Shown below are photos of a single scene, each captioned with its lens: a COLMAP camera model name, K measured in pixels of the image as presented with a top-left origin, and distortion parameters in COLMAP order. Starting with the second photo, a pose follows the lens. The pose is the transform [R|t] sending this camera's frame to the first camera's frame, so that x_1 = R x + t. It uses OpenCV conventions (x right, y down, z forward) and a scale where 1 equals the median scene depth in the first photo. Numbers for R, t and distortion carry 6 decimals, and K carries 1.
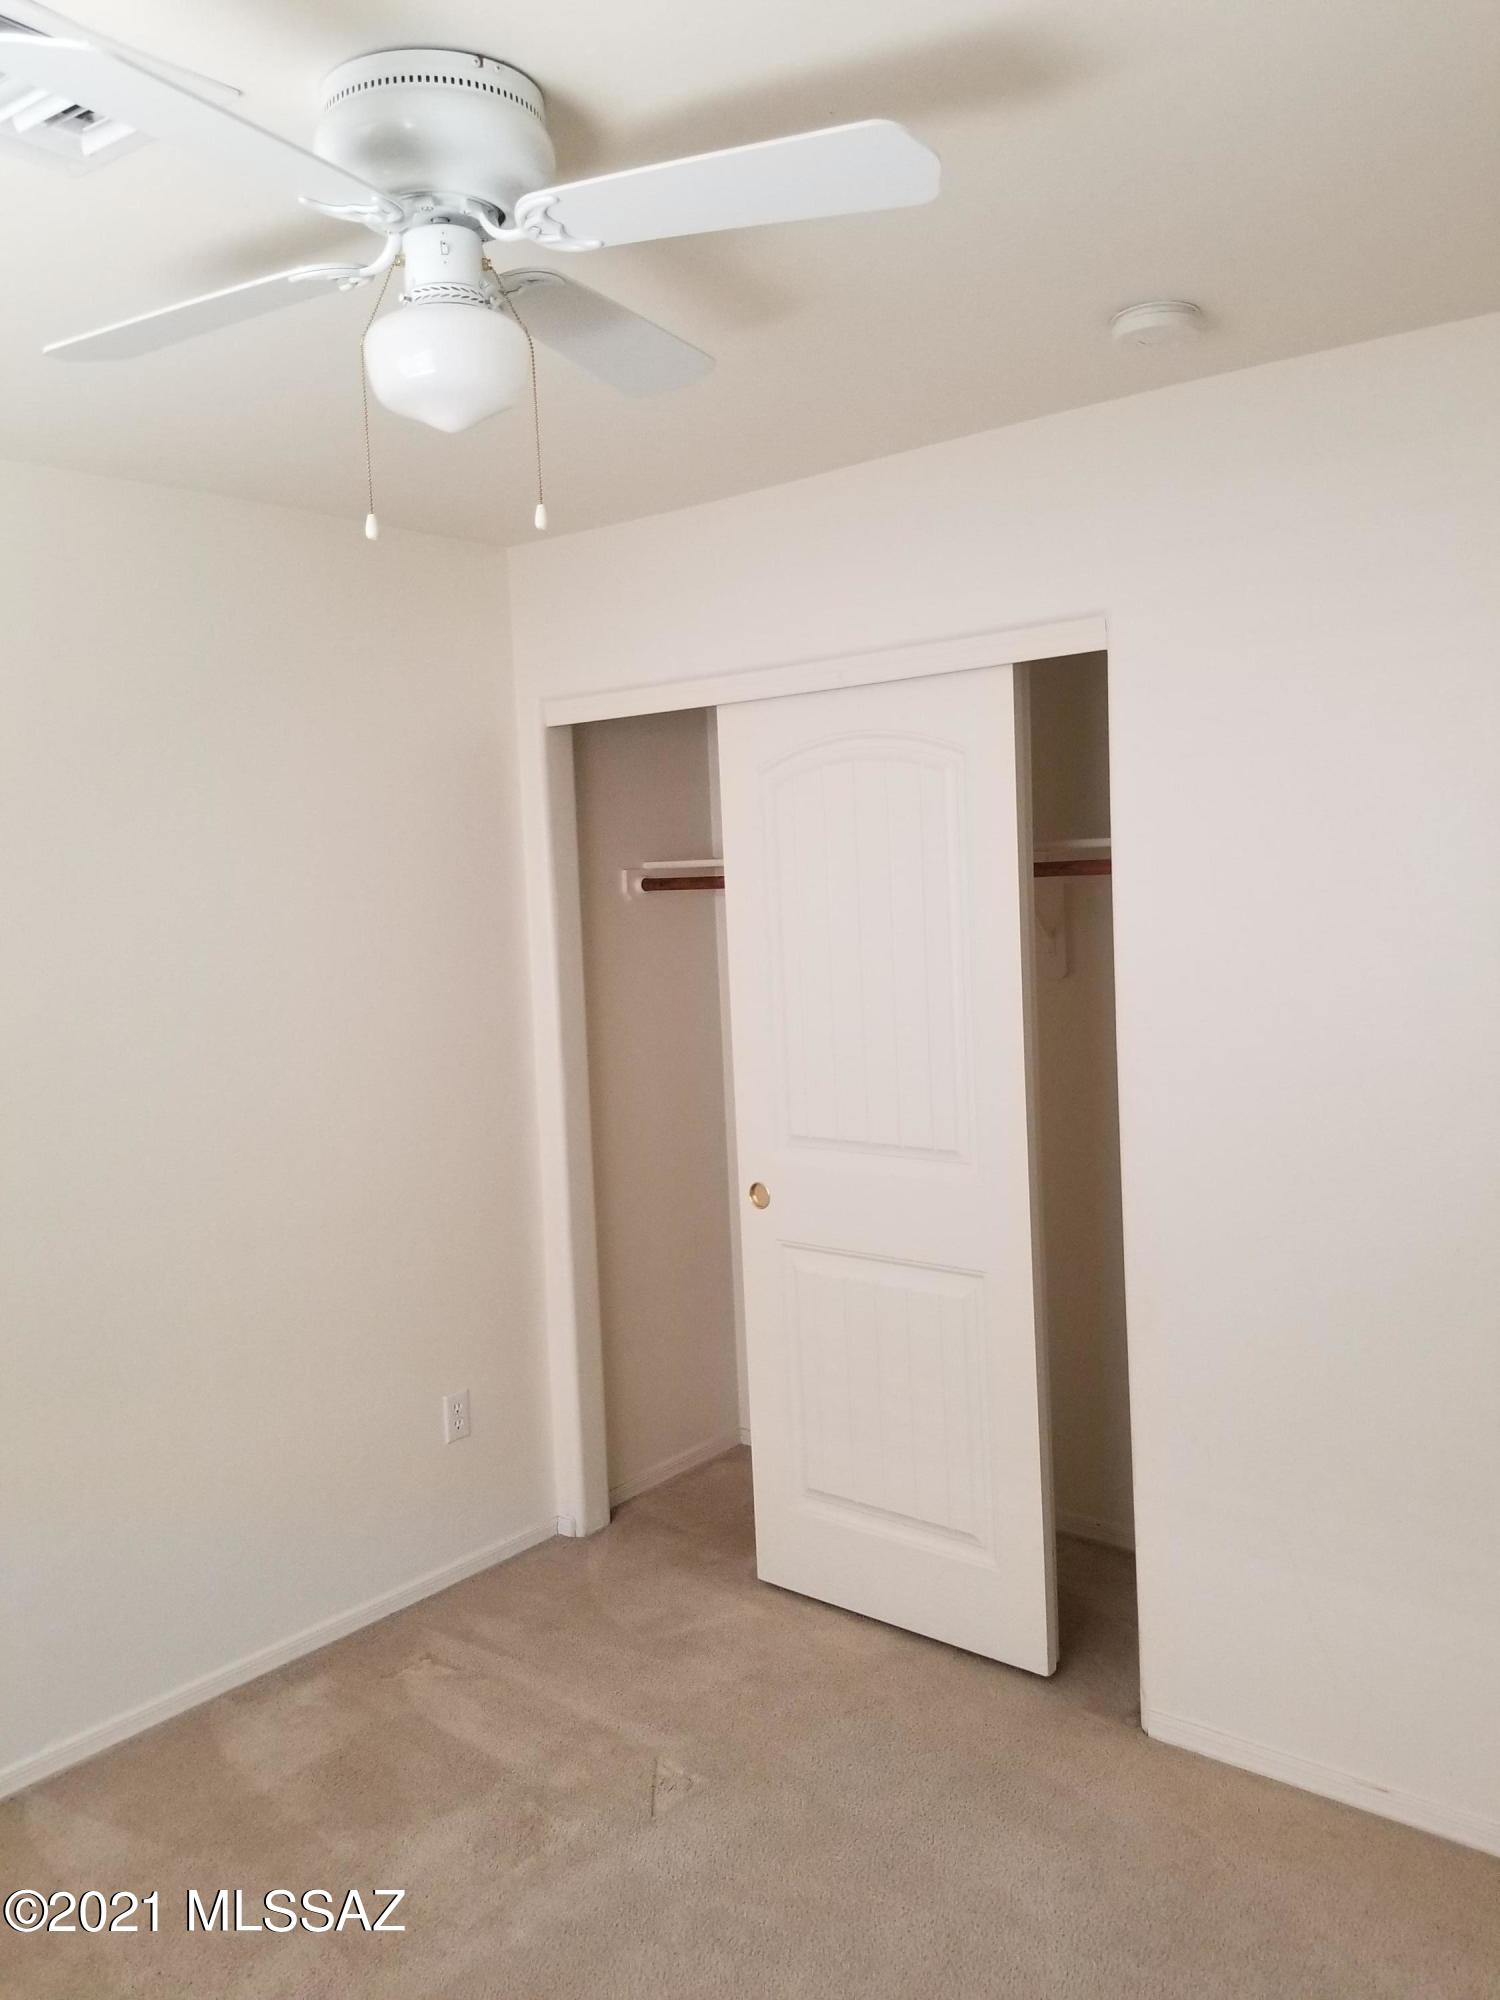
lens RADIAL K [[1564.2, 0, 750.0], [0, 1564.2, 1000.0], [0, 0, 1]] dist [0.005402, 0.006894]
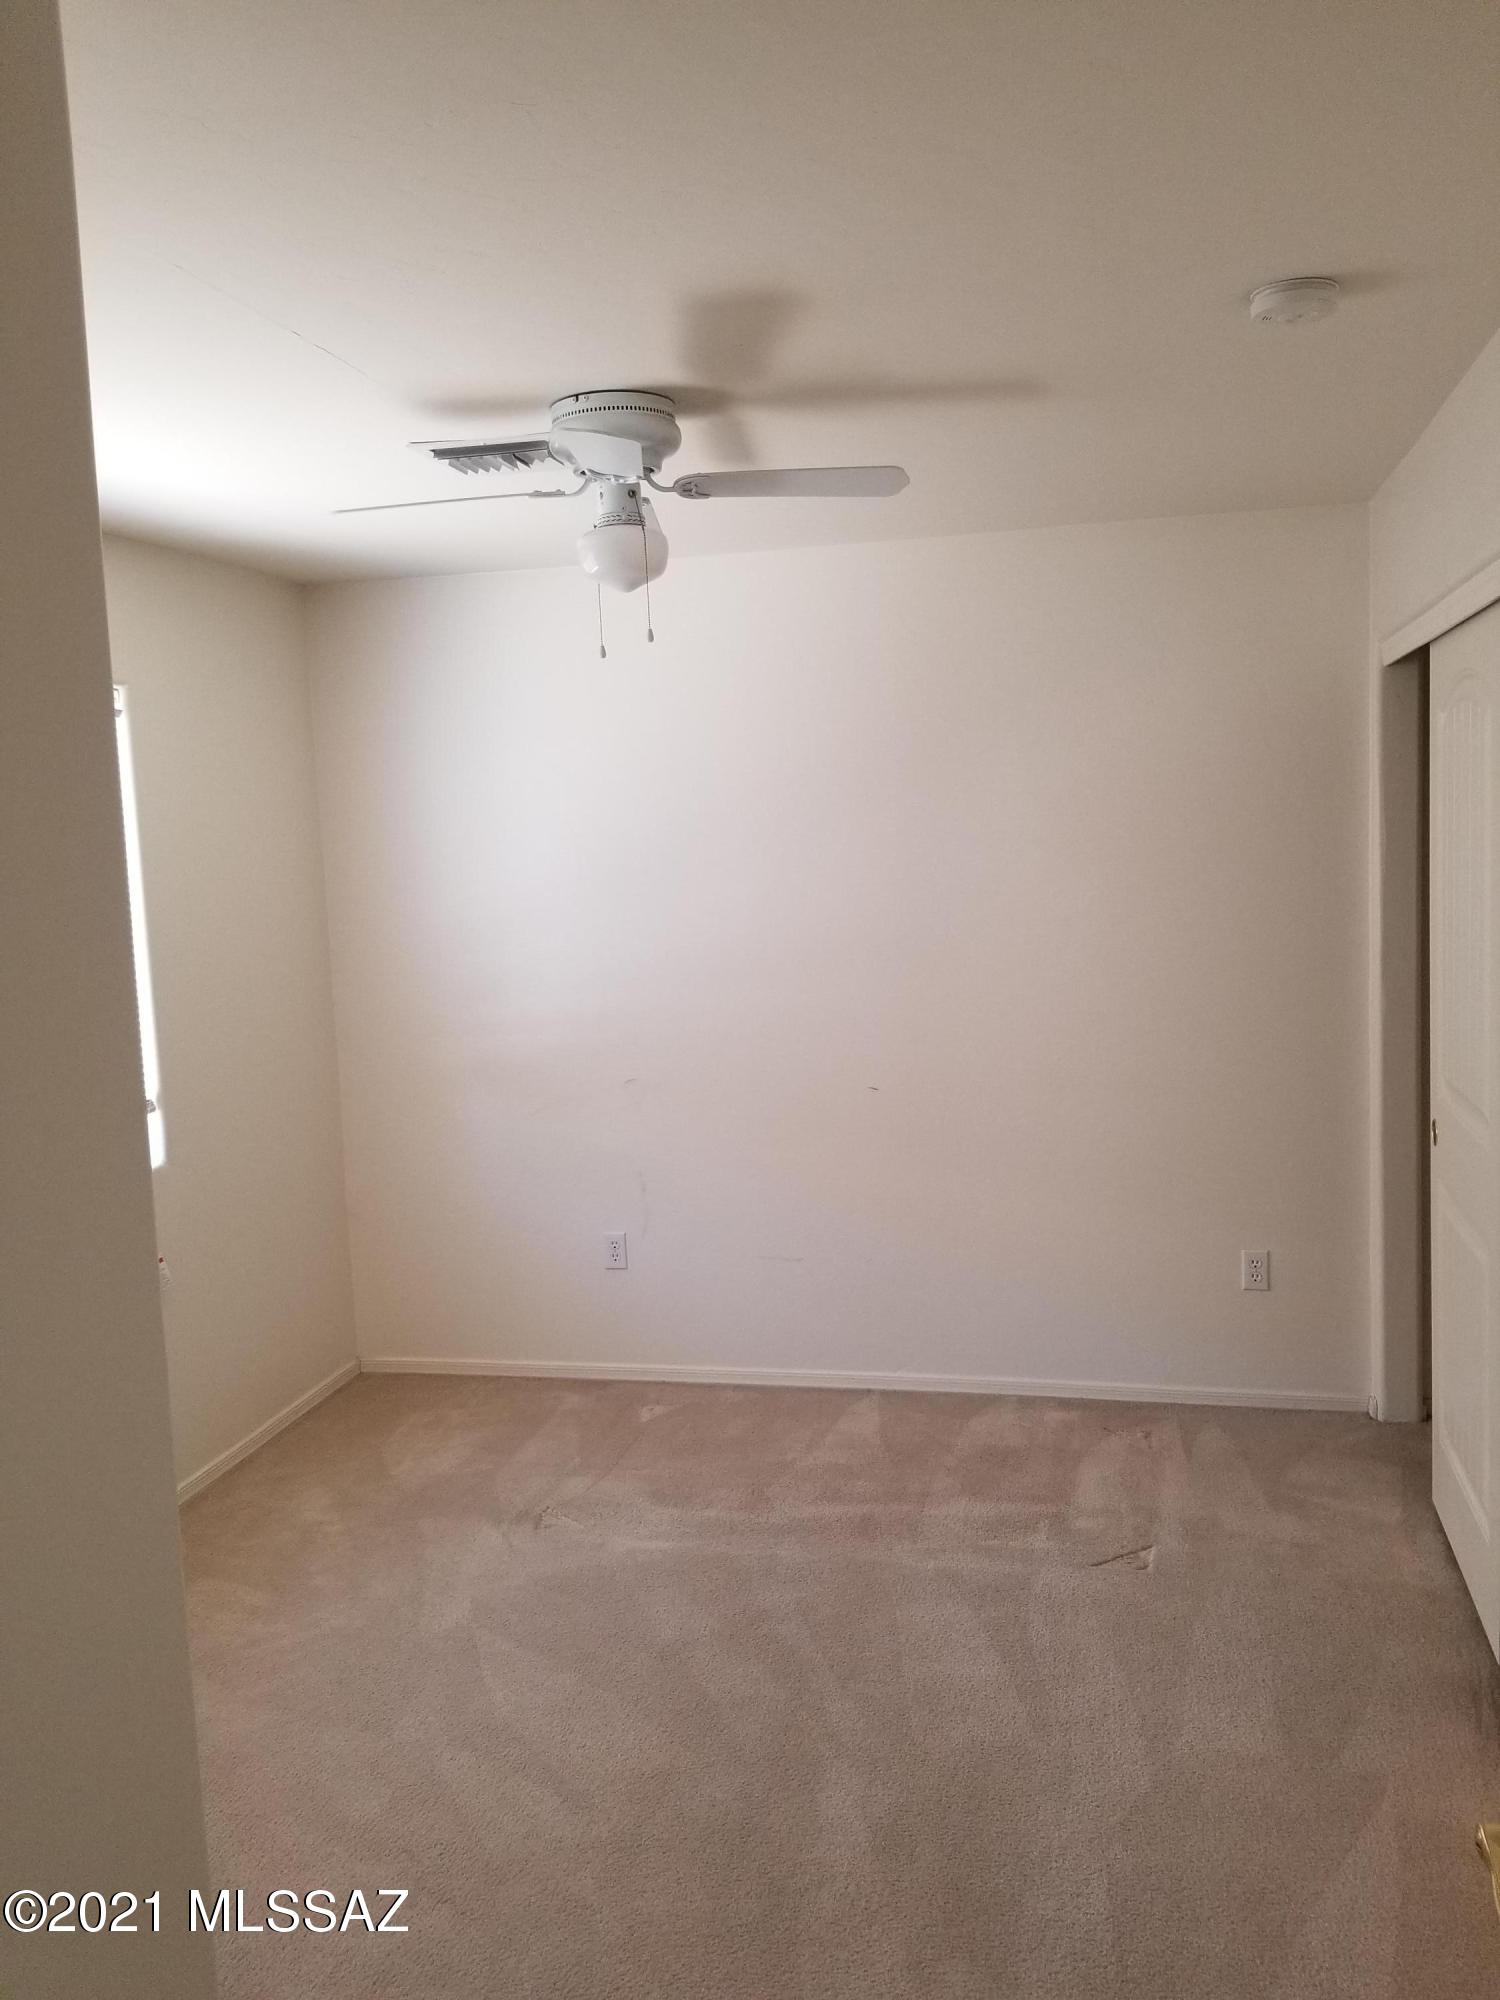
lens RADIAL K [[1564.2, 0, 750.0], [0, 1564.2, 1000.0], [0, 0, 1]] dist [0.005402, 0.006894]
pose [[0.419287, 0.113563, -0.900723, 0.752028], [-0.038438, 0.993476, 0.107364, -0.052113], [0.907040, -0.010394, 0.420917, 0.176121]]
